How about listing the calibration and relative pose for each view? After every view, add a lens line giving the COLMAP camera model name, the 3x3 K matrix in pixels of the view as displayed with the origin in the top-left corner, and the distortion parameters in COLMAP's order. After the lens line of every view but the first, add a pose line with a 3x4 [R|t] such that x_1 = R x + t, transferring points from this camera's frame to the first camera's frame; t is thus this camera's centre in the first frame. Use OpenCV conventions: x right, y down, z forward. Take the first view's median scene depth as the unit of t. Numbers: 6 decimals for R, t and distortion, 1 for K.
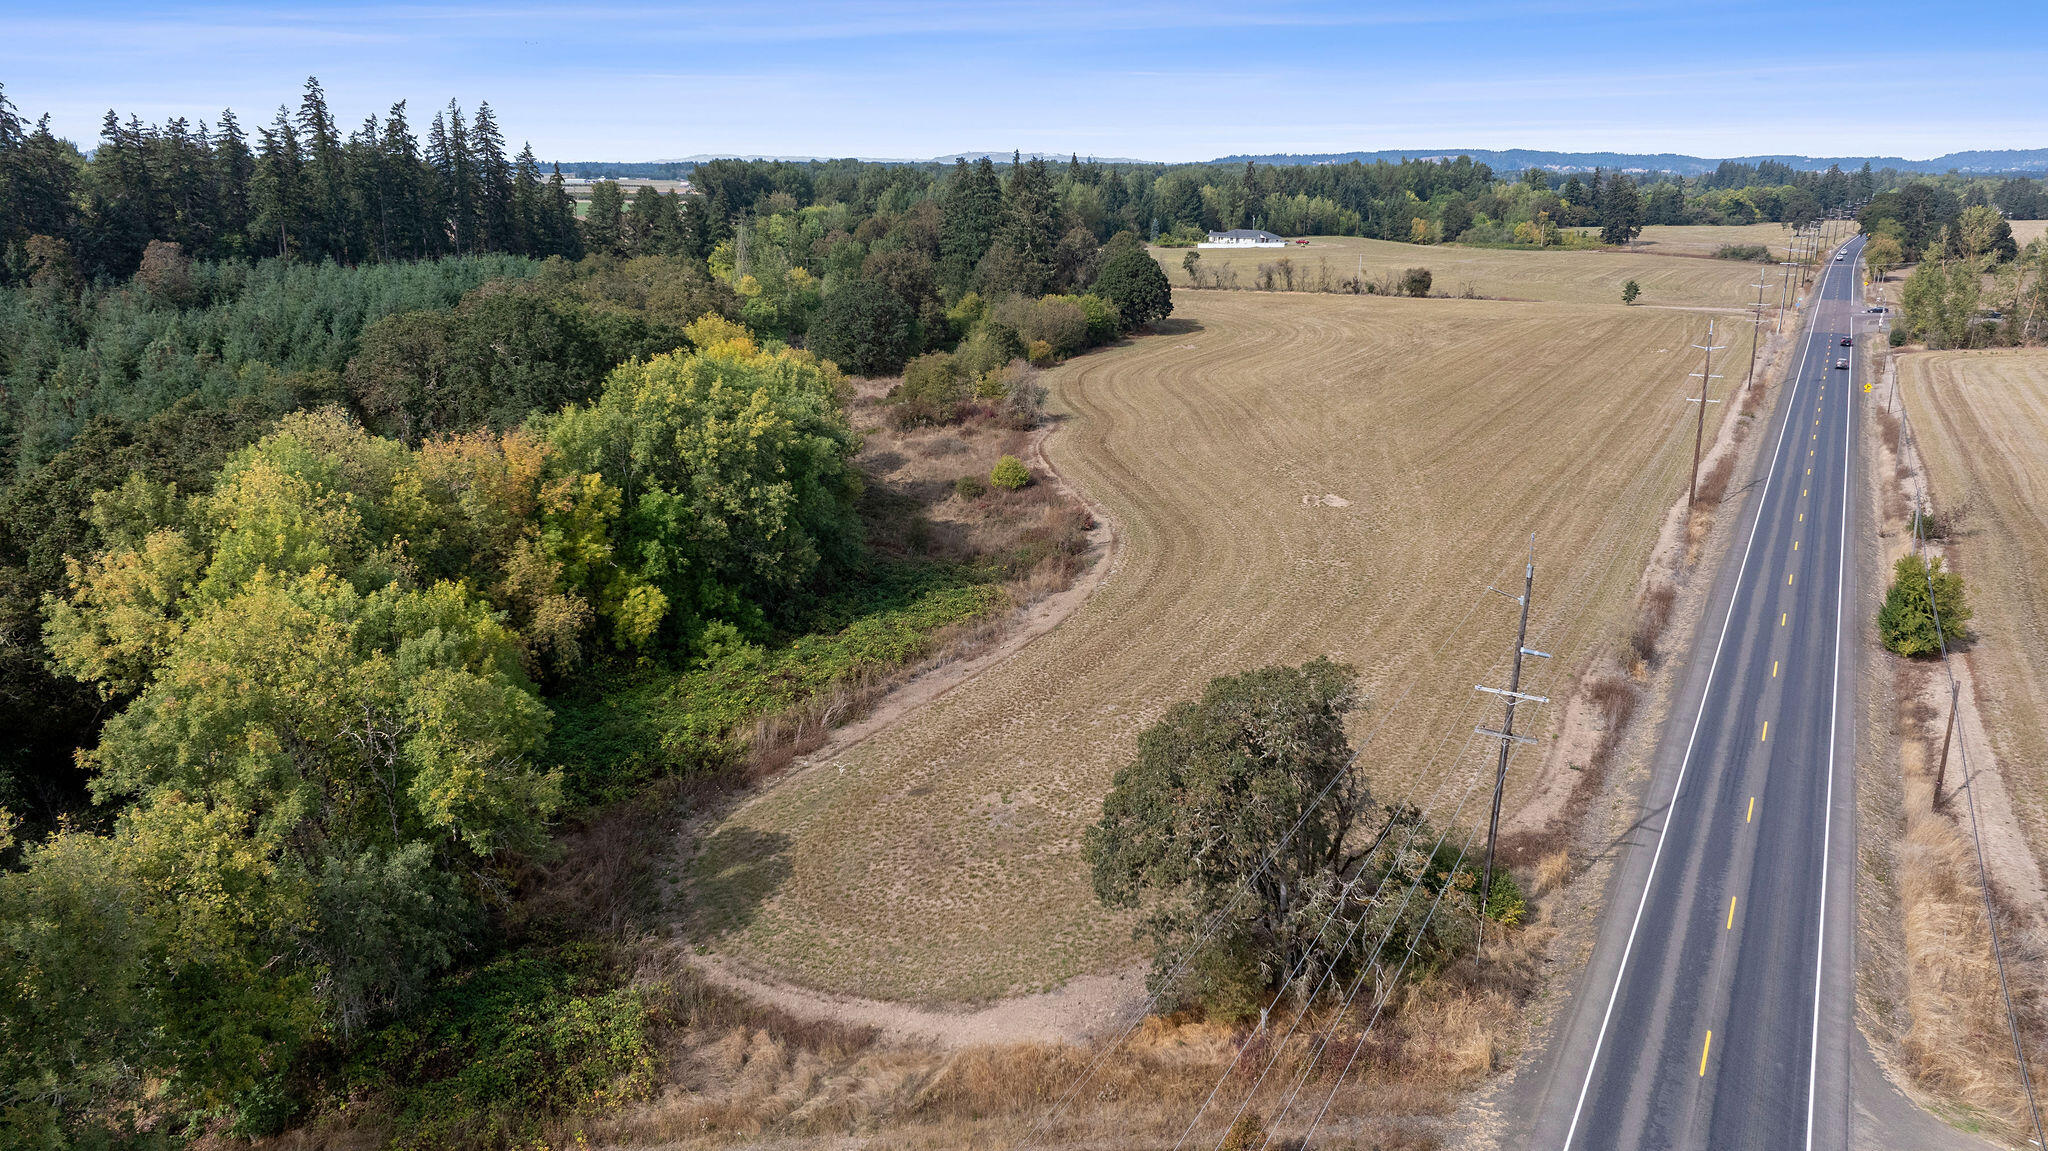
lens RADIAL K [[1435.3, 0, 1032.7], [0, 1435.3, 570.6], [0, 0, 1]] dist [-0.017518, -0.003661]
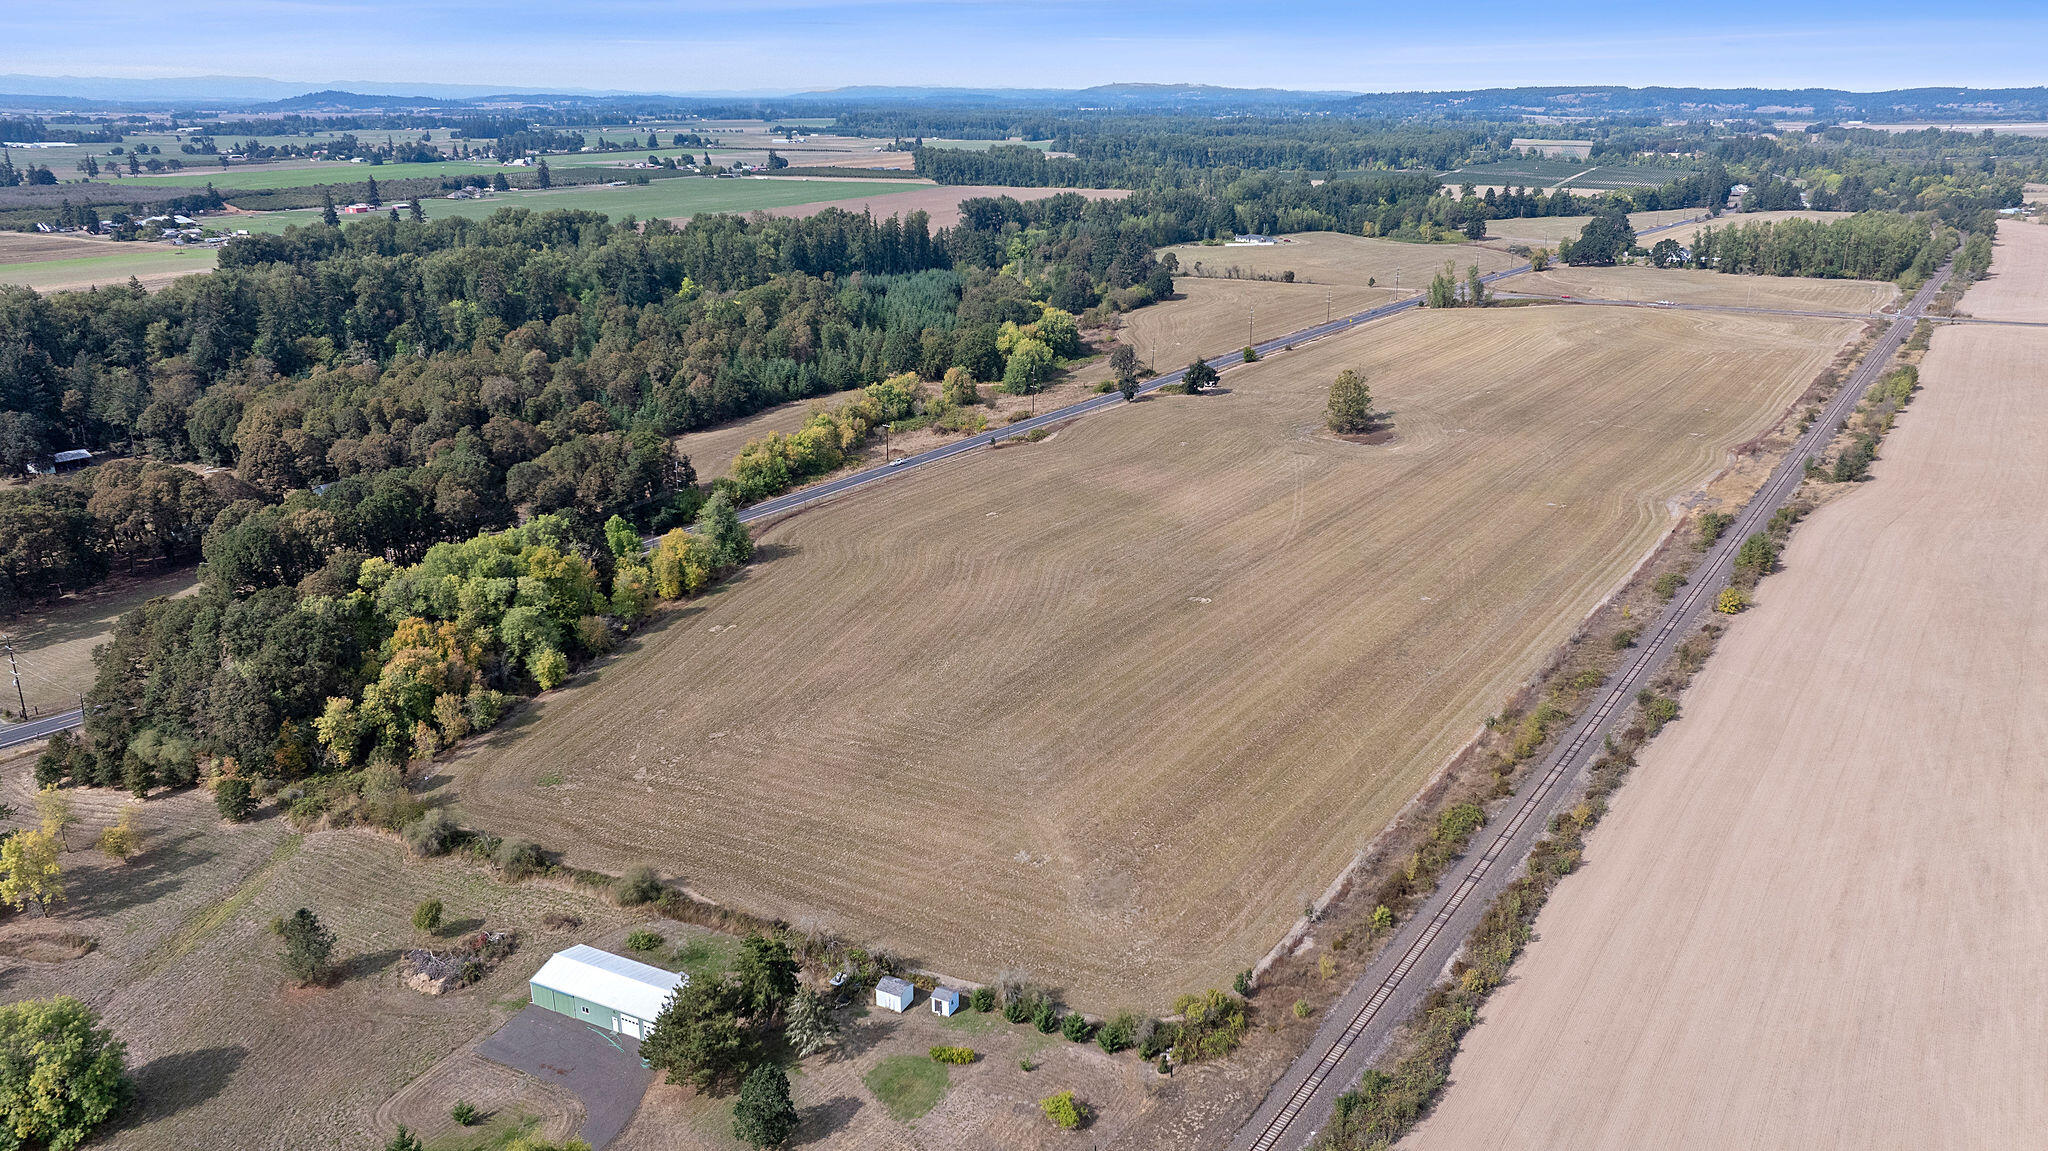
lens RADIAL K [[1402.2, 0, 1029.7], [0, 1402.2, 642.3], [0, 0, 1]] dist [-0.003458, -0.028654]
pose [[0.995180, 0.030066, -0.093339, 0.071907], [-0.020751, 0.994850, 0.099208, 0.185777], [0.095842, -0.096793, 0.990679, -1.432804]]
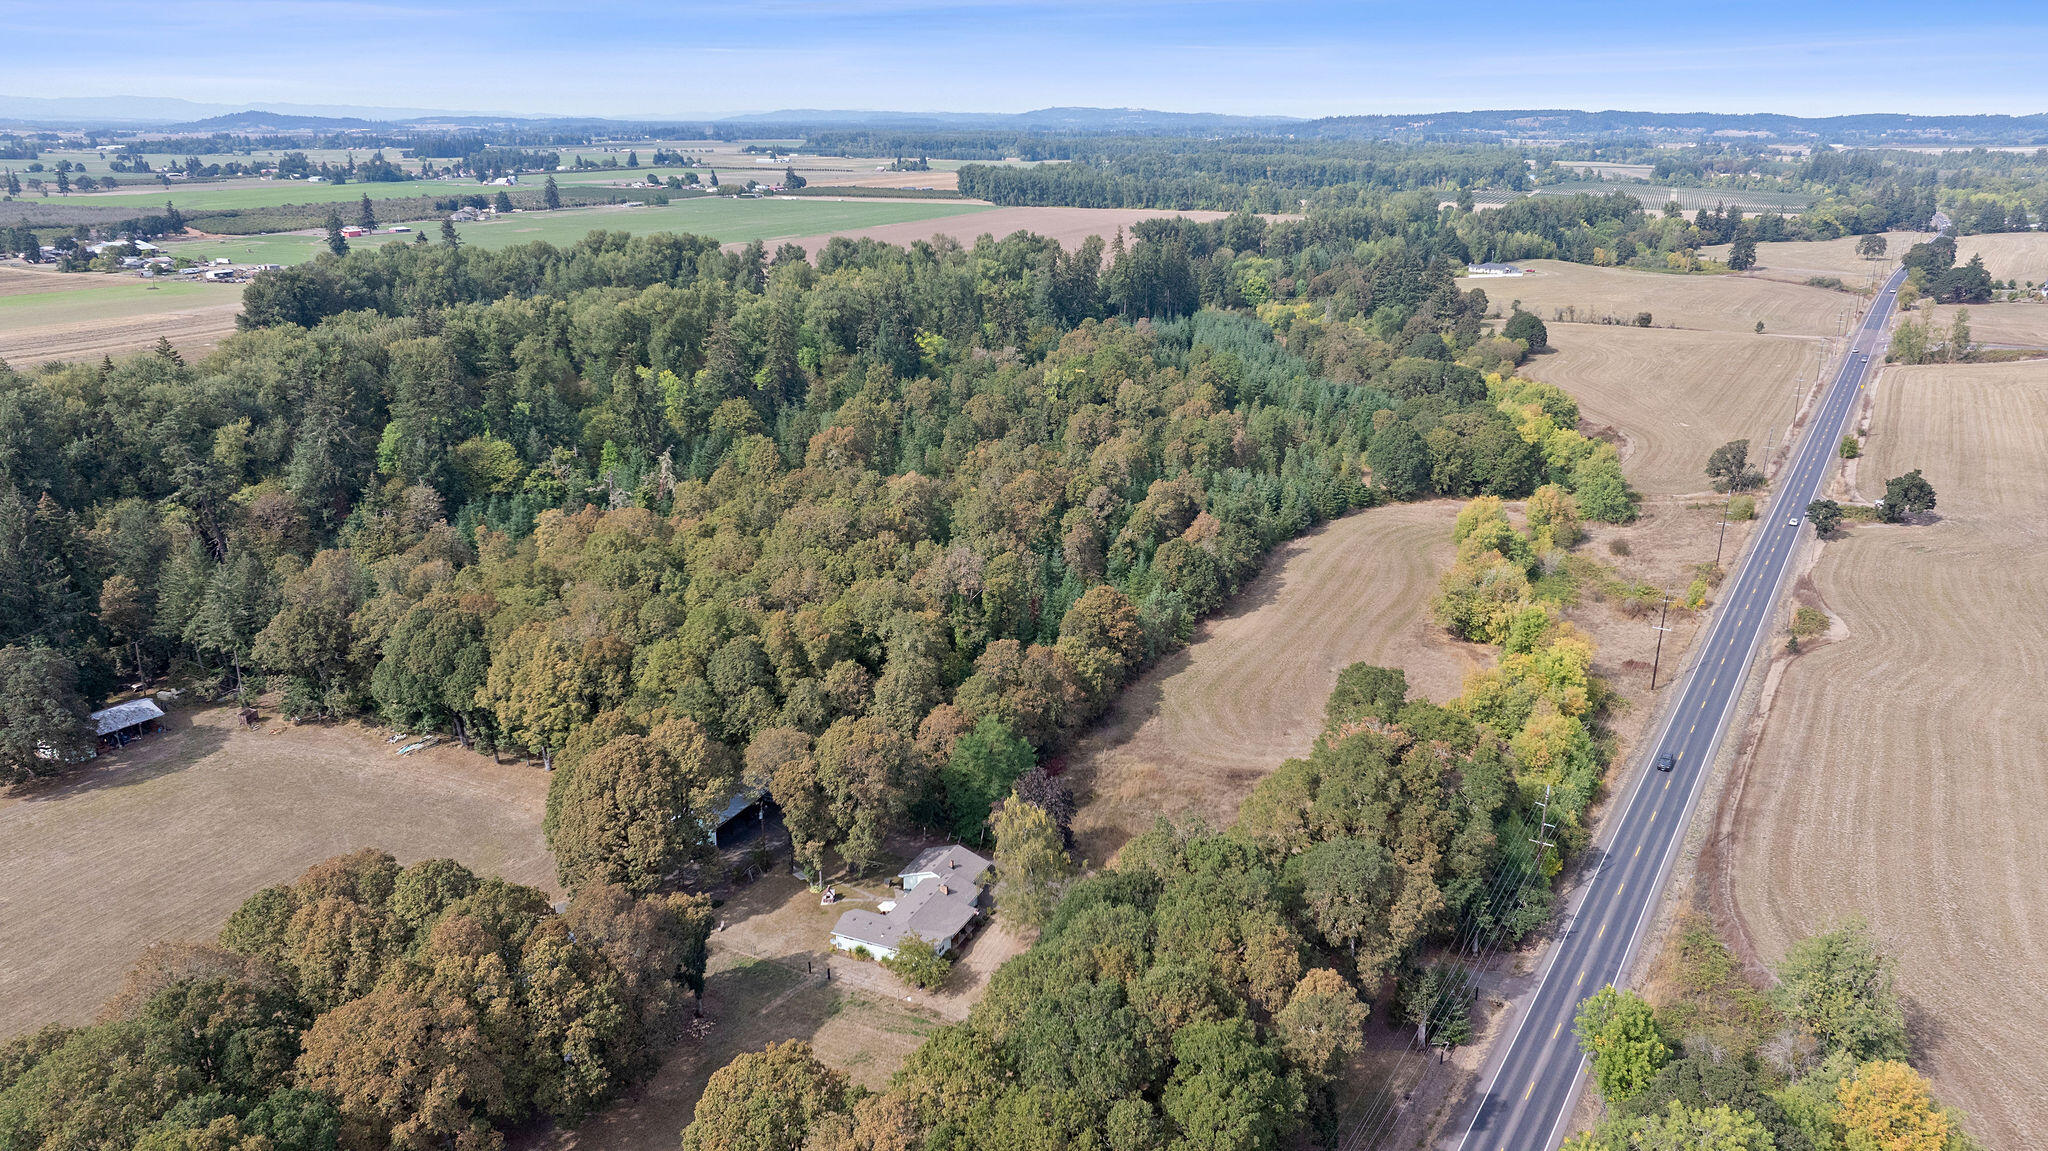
lens RADIAL K [[1435.3, 0, 1032.7], [0, 1435.3, 570.6], [0, 0, 1]] dist [-0.017518, -0.003661]
pose [[0.998760, 0.011630, -0.048408, -0.433564], [-0.010129, 0.999464, 0.031137, 0.077415], [0.048744, -0.030608, 0.998342, -0.914584]]
